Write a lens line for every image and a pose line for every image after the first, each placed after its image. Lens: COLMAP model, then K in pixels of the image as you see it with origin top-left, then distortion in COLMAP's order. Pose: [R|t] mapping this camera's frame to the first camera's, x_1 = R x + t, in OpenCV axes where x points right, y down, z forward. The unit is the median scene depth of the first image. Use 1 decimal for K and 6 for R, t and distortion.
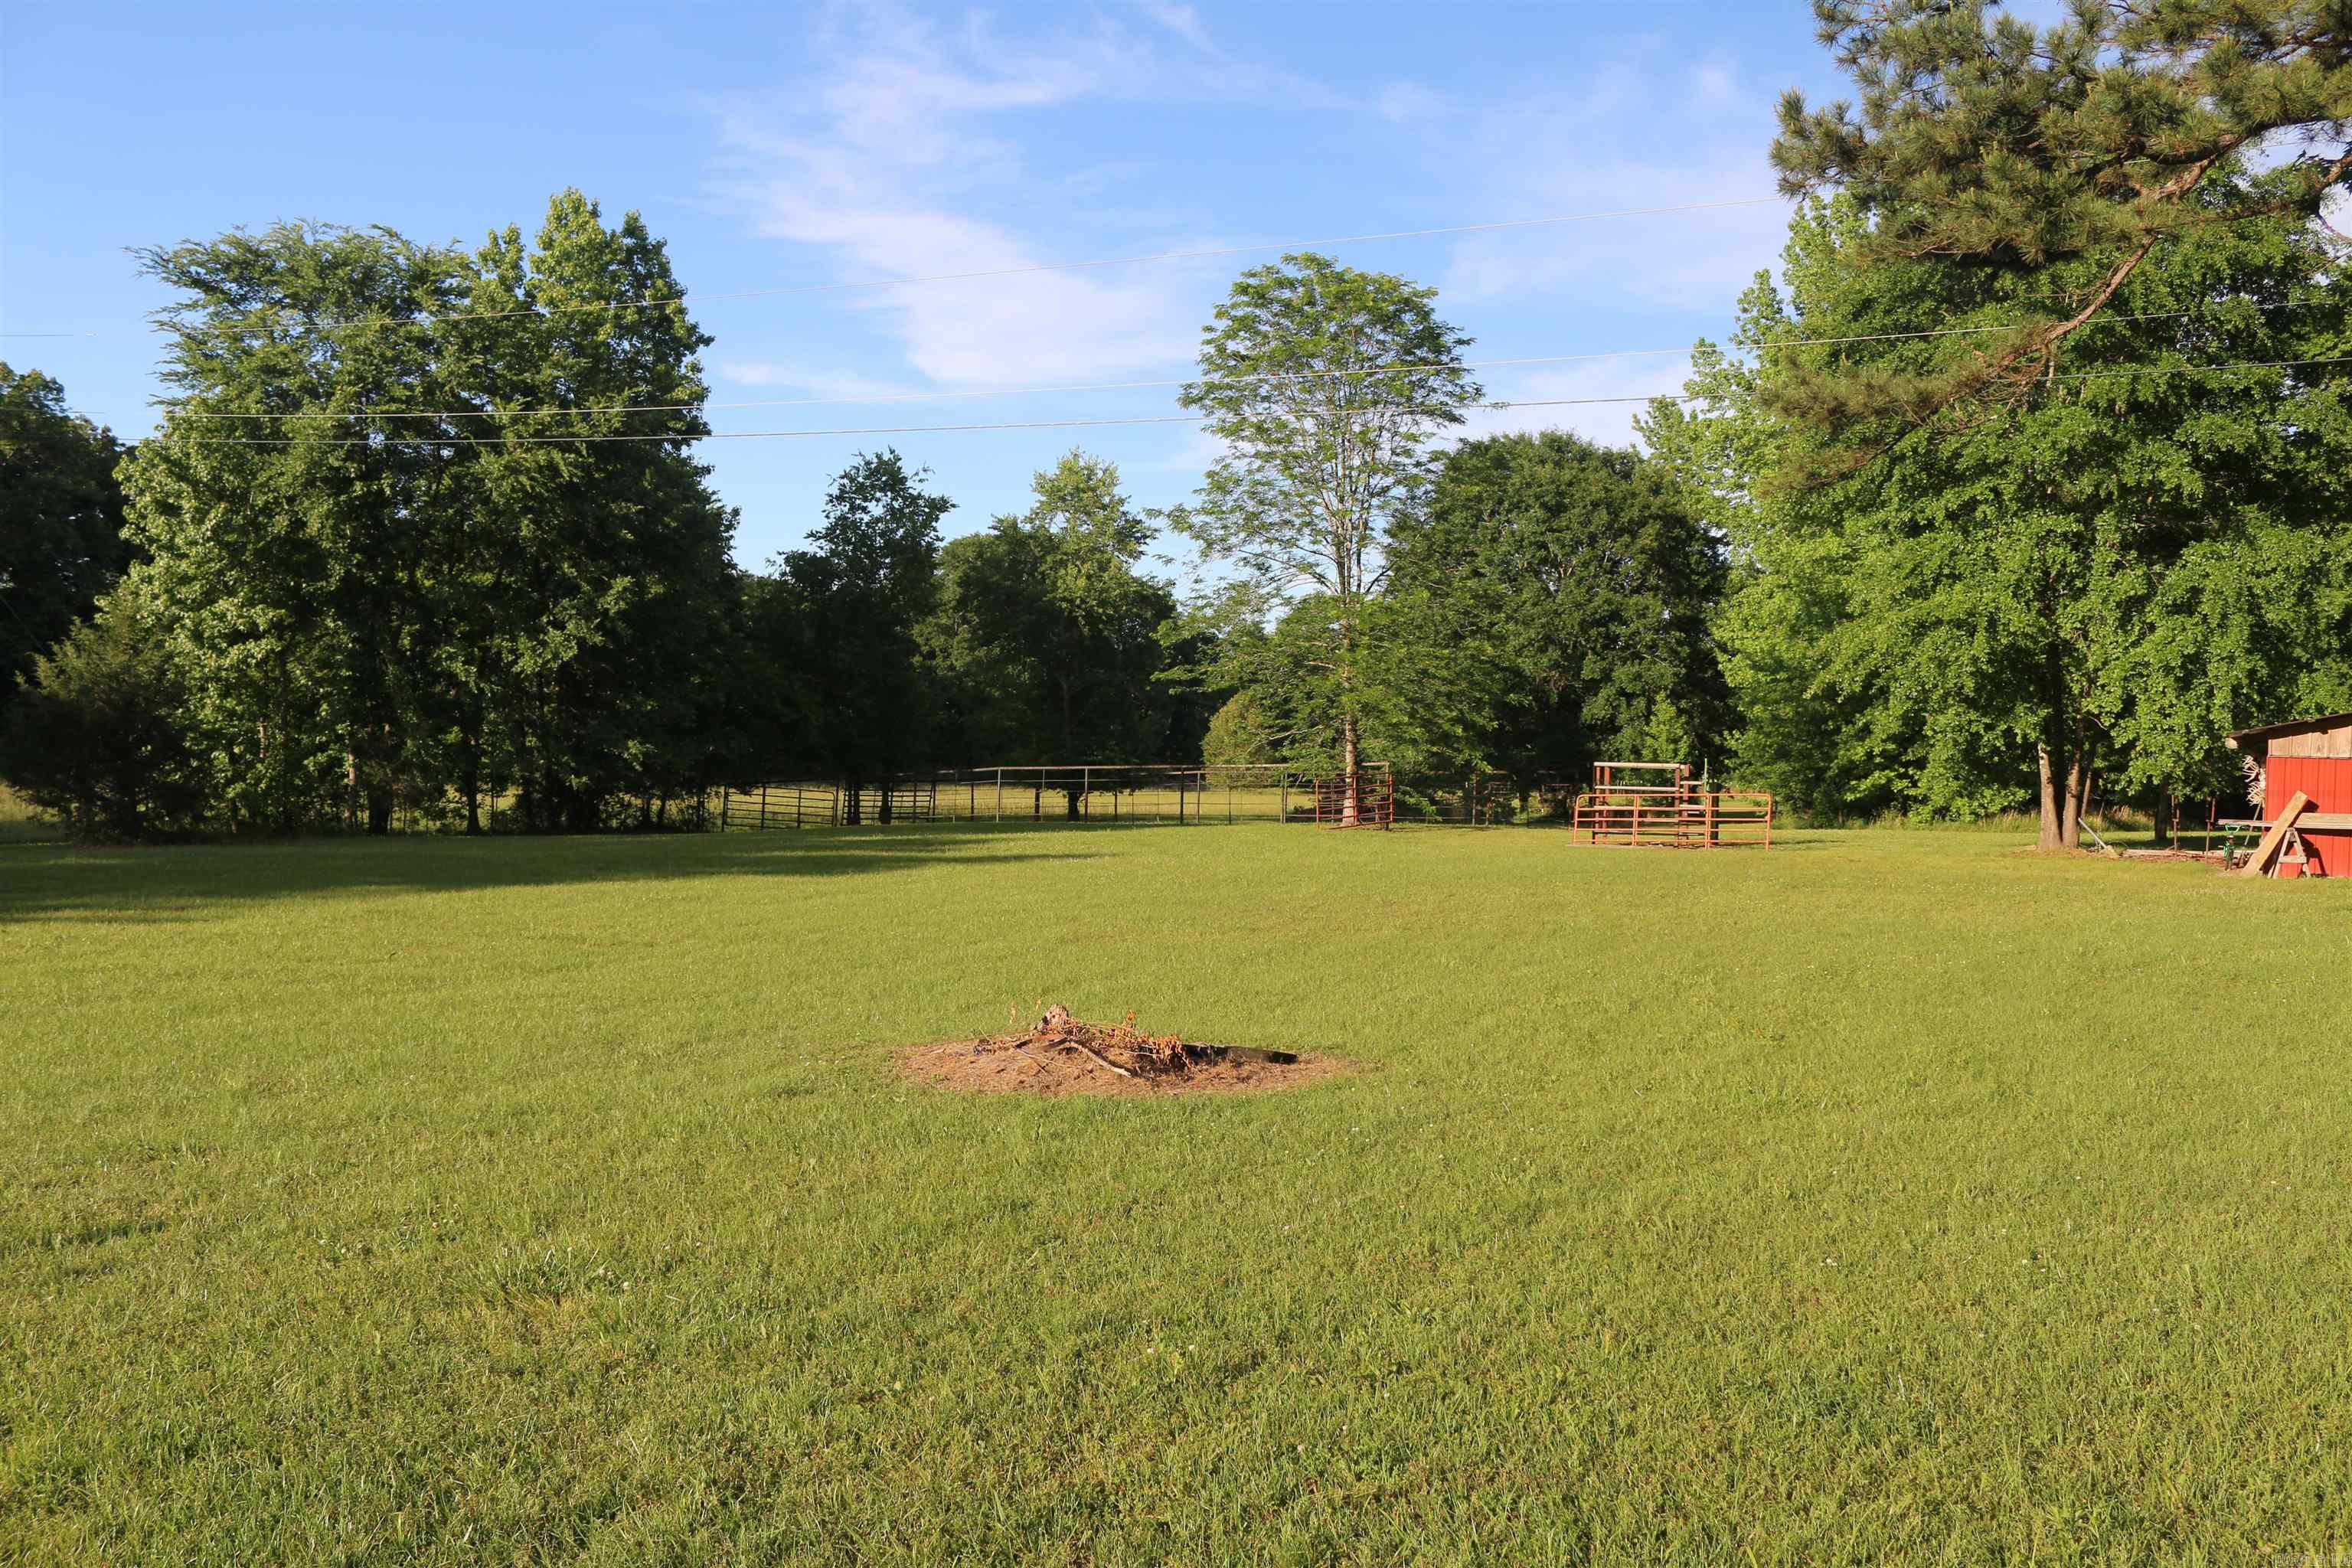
lens RADIAL K [[1942.1, 0, 1154.6], [0, 1942.1, 791.8], [0, 0, 1]] dist [-0.150631, 0.128584]
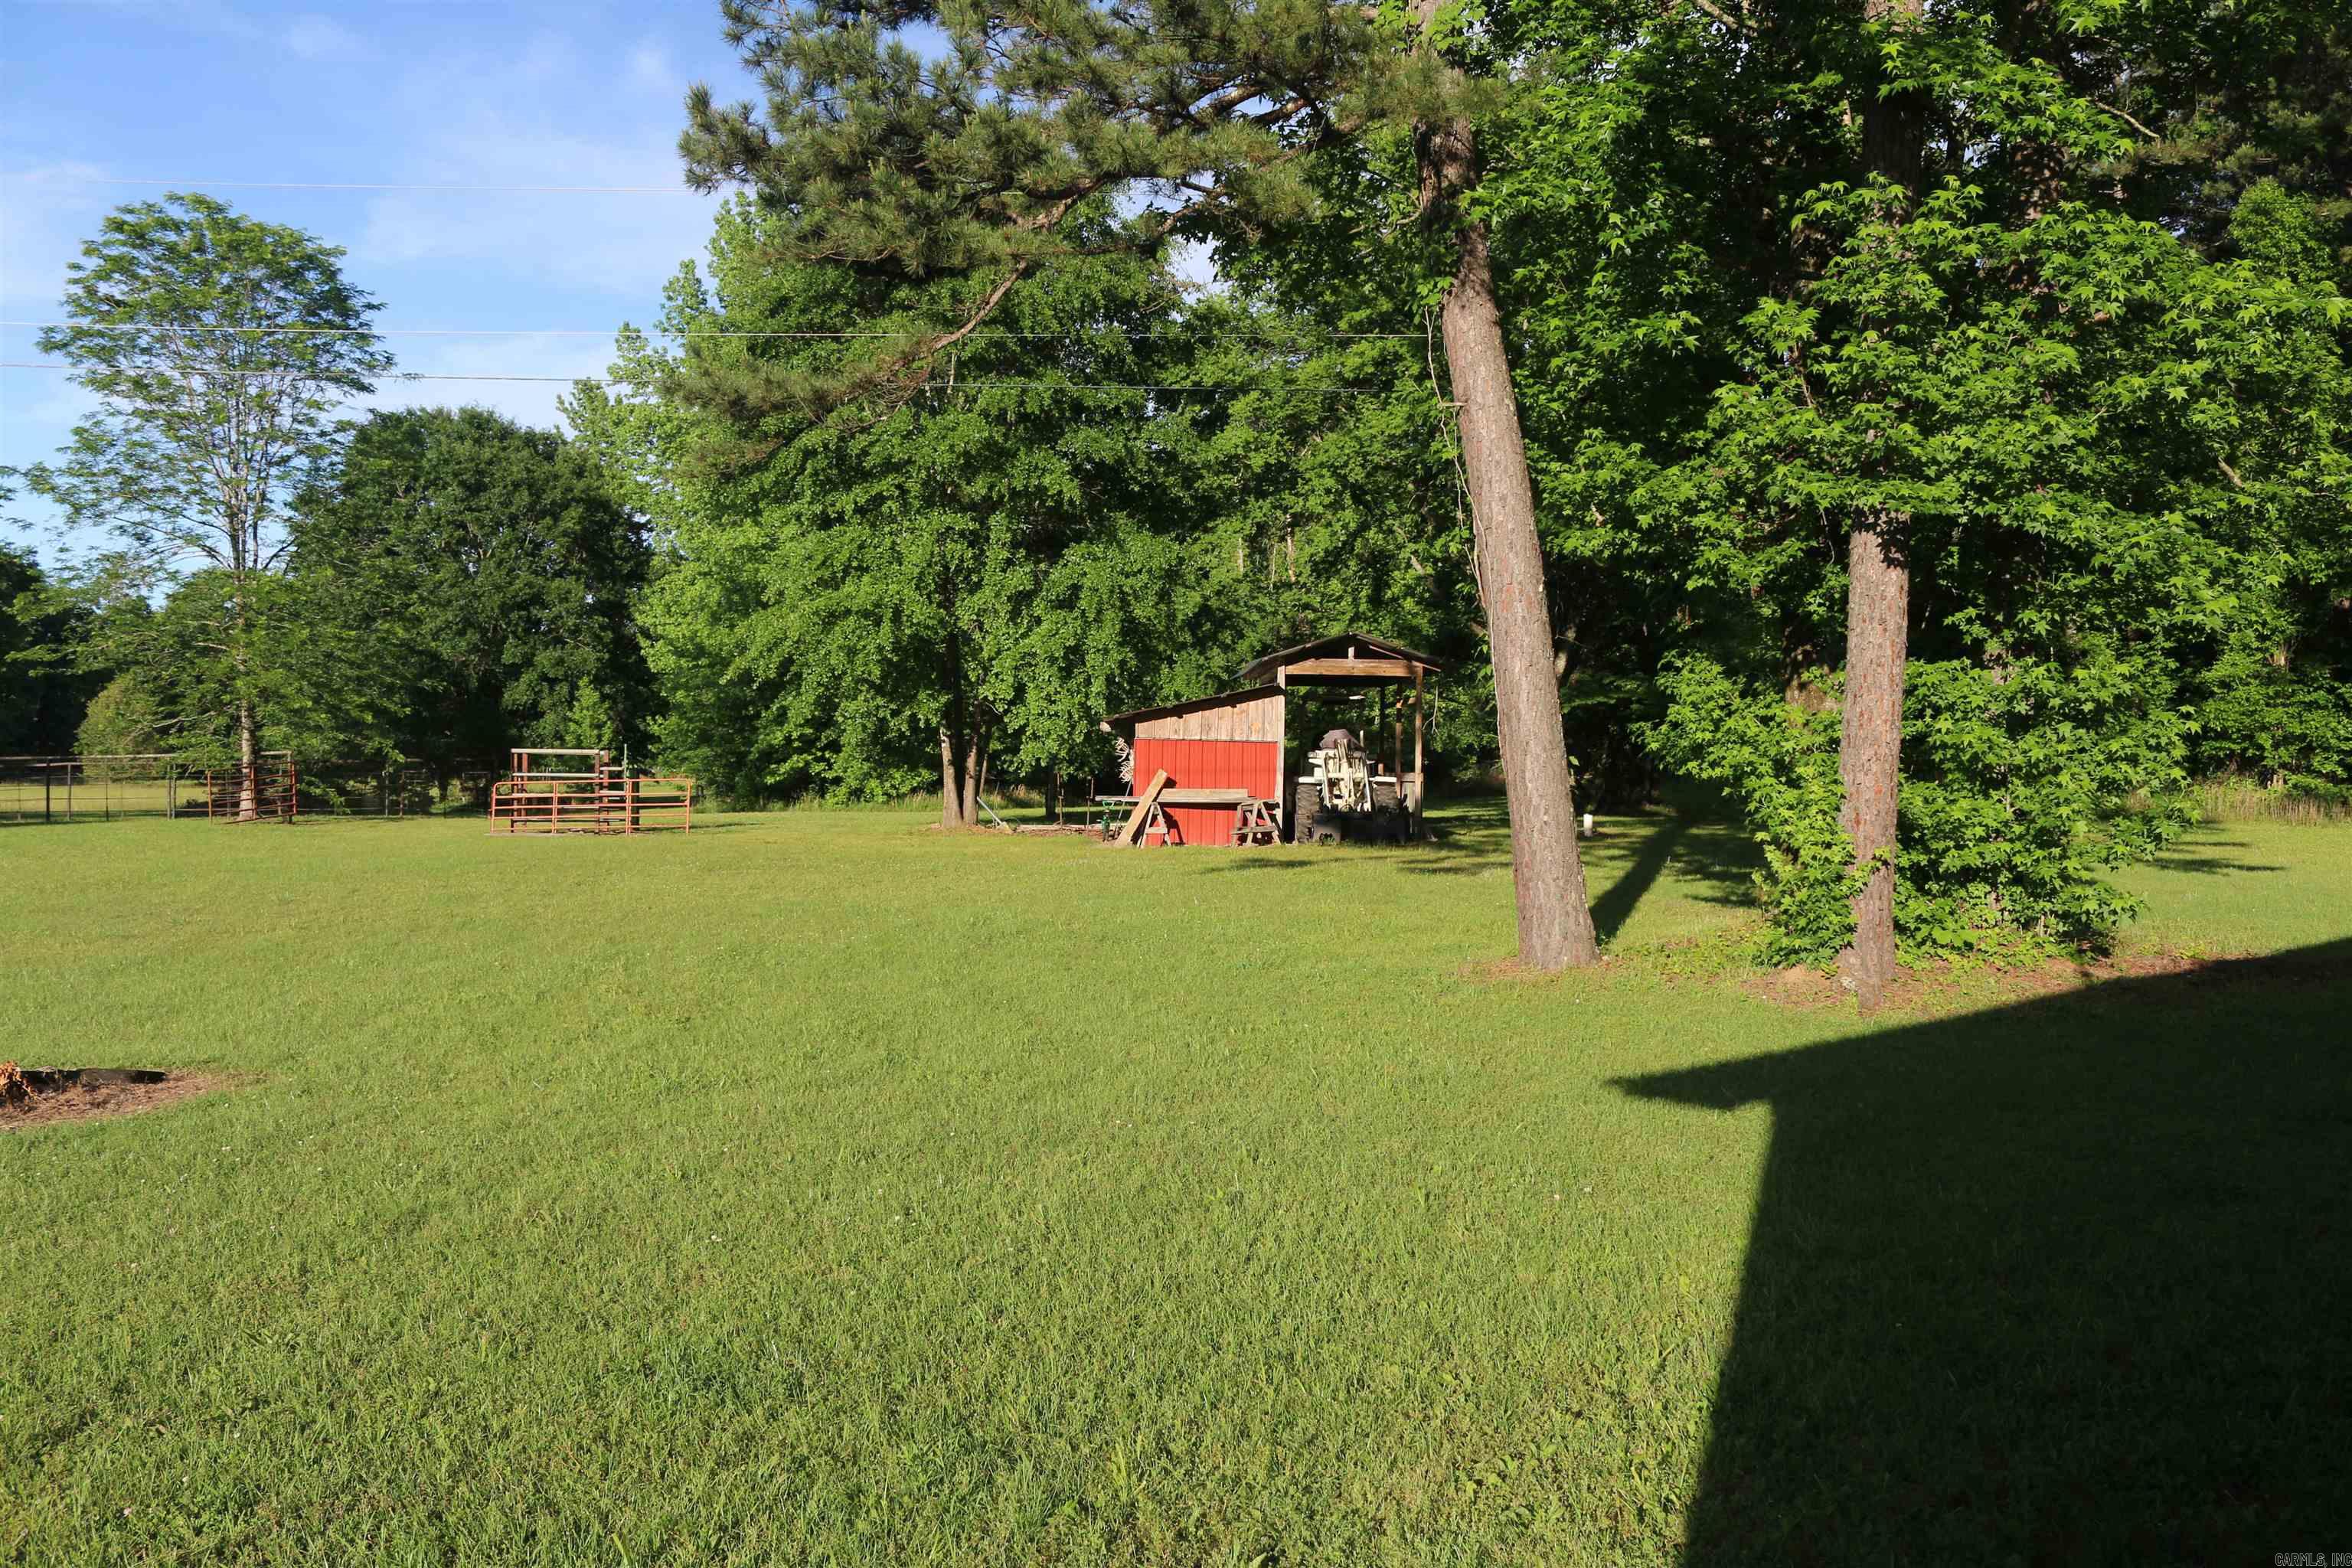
lens RADIAL K [[1942.1, 0, 1178.3], [0, 1942.1, 794.8], [0, 0, 1]] dist [-0.150631, 0.128584]
pose [[0.855982, -0.018351, 0.516680, 0.018369], [0.013497, 0.999822, 0.013150, -0.000318], [-0.516830, -0.004283, 0.856078, -0.003736]]
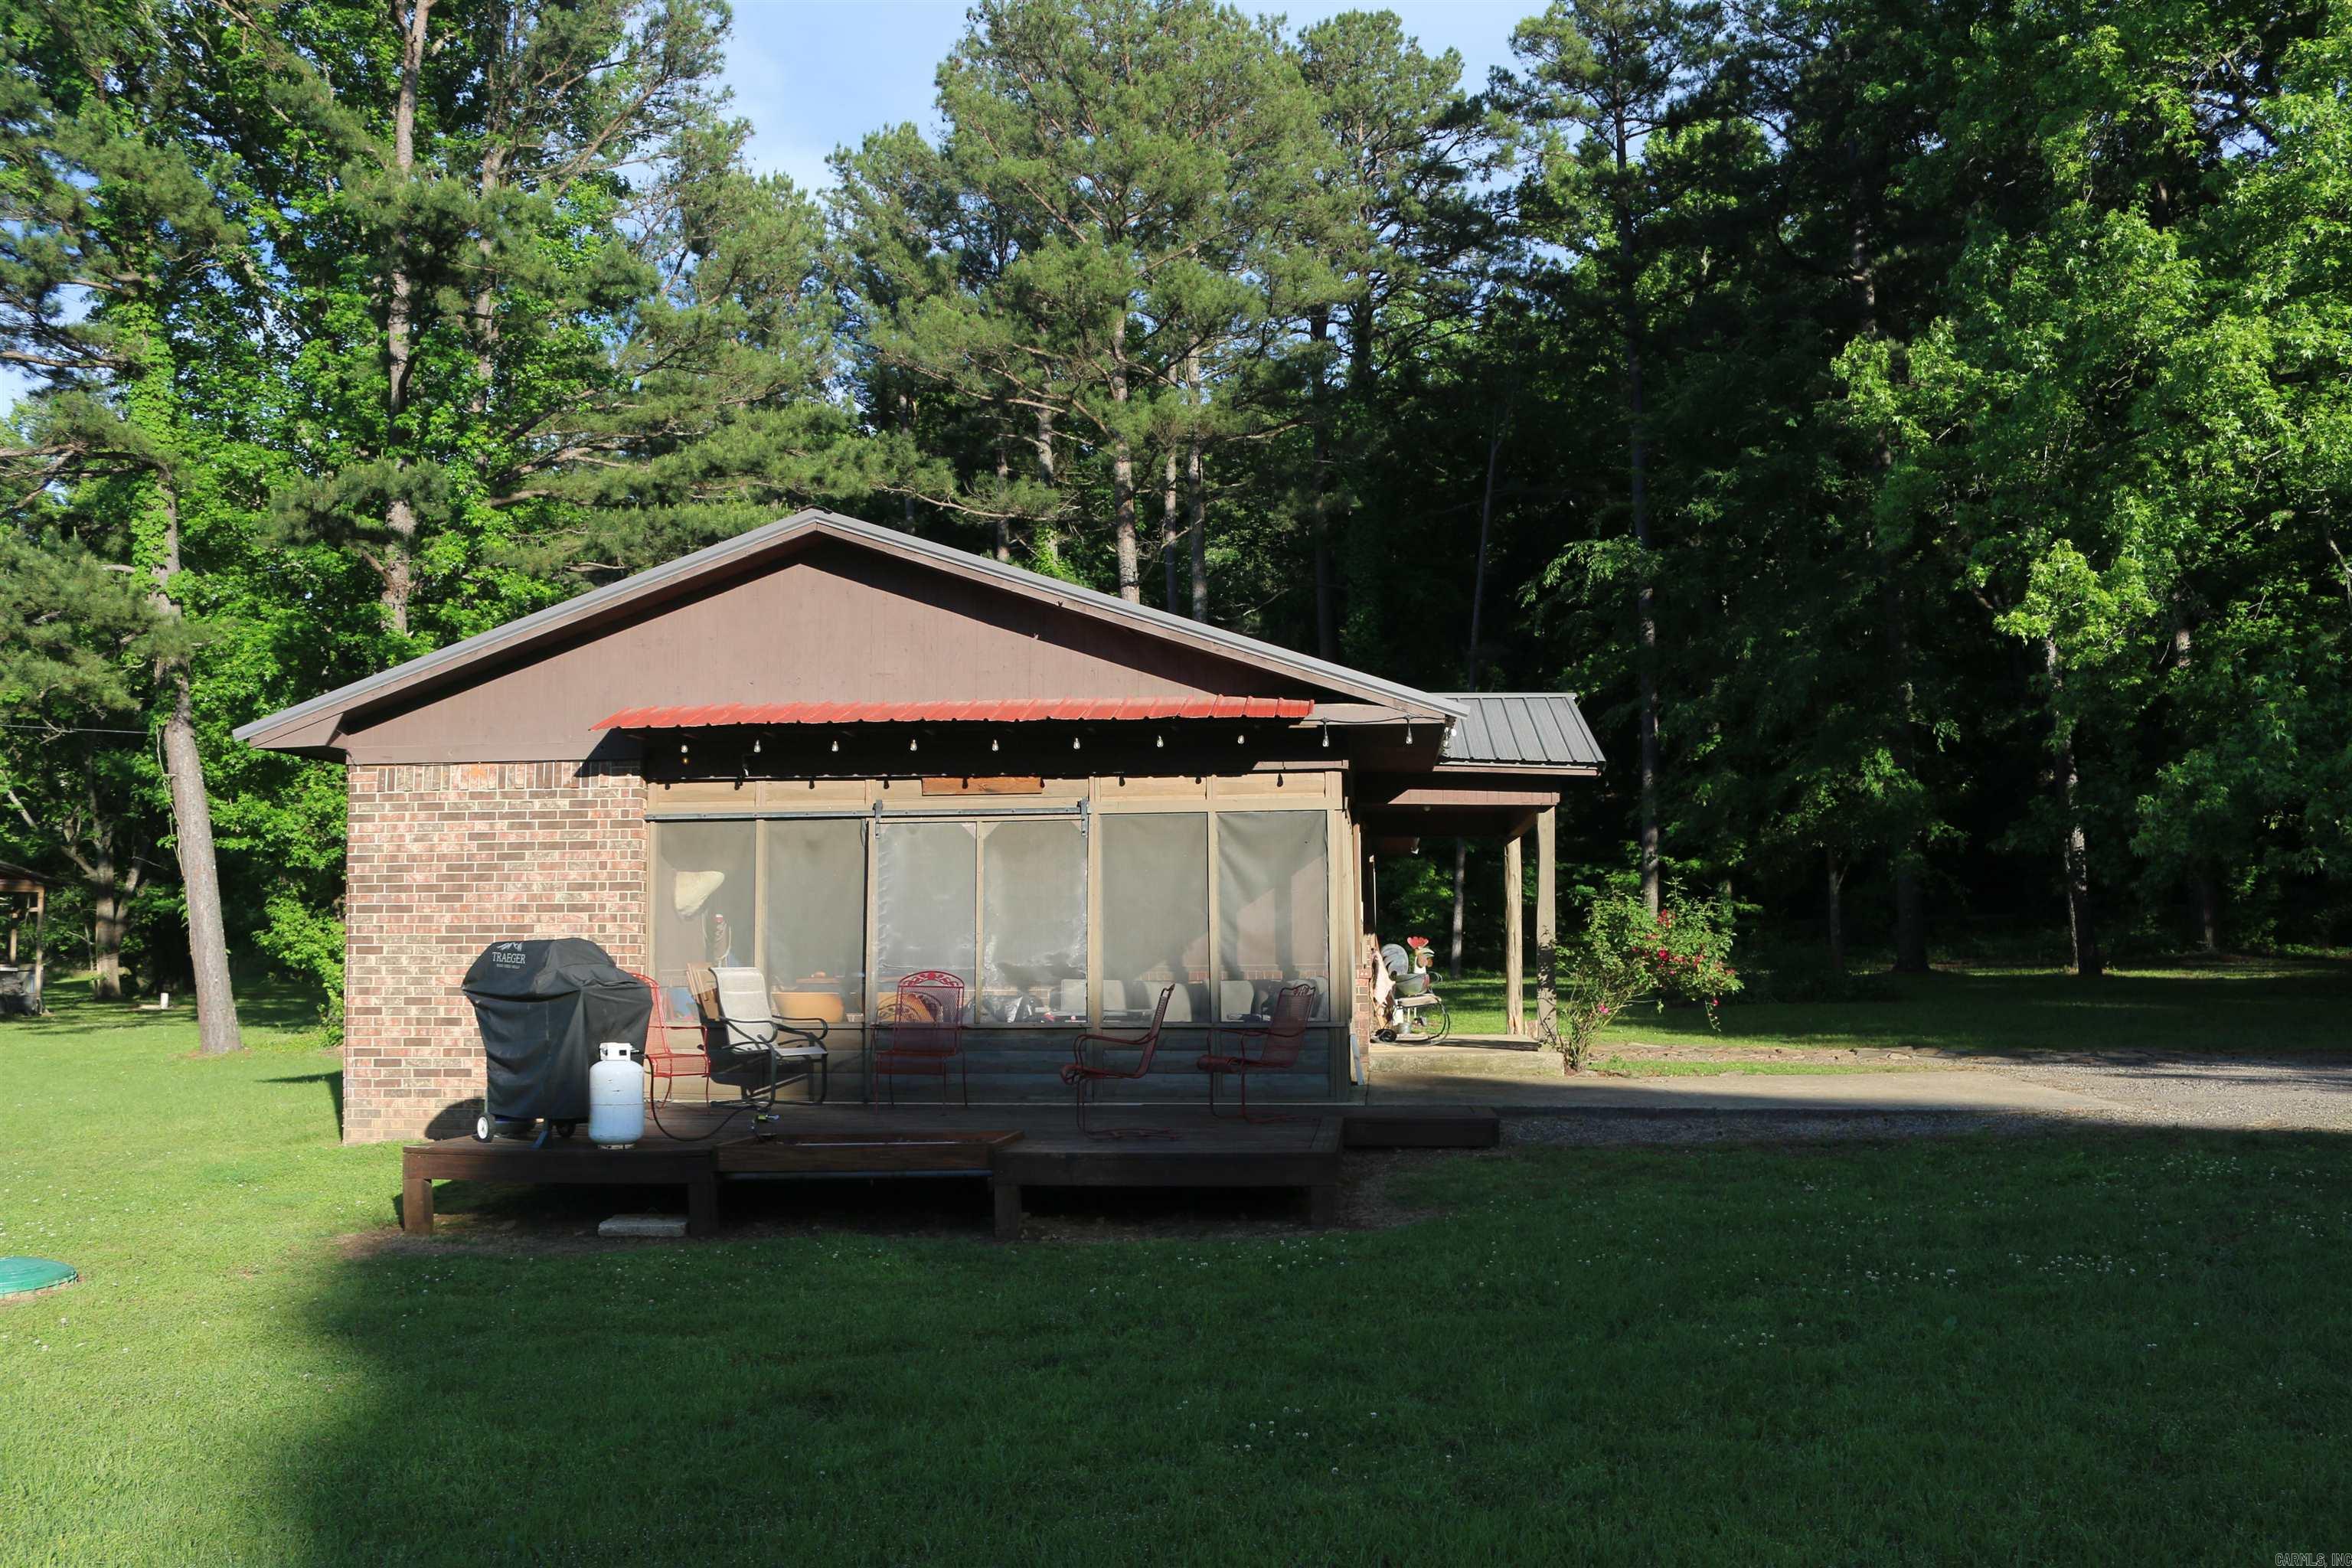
lens RADIAL K [[1942.1, 0, 1178.4], [0, 1942.1, 794.9], [0, 0, 1]] dist [-0.150631, 0.128584]
pose [[0.274023, 0.053881, 0.960213, -0.507635], [0.030760, 0.997428, -0.064747, -0.004505], [-0.961231, 0.047278, 0.271661, -0.424376]]
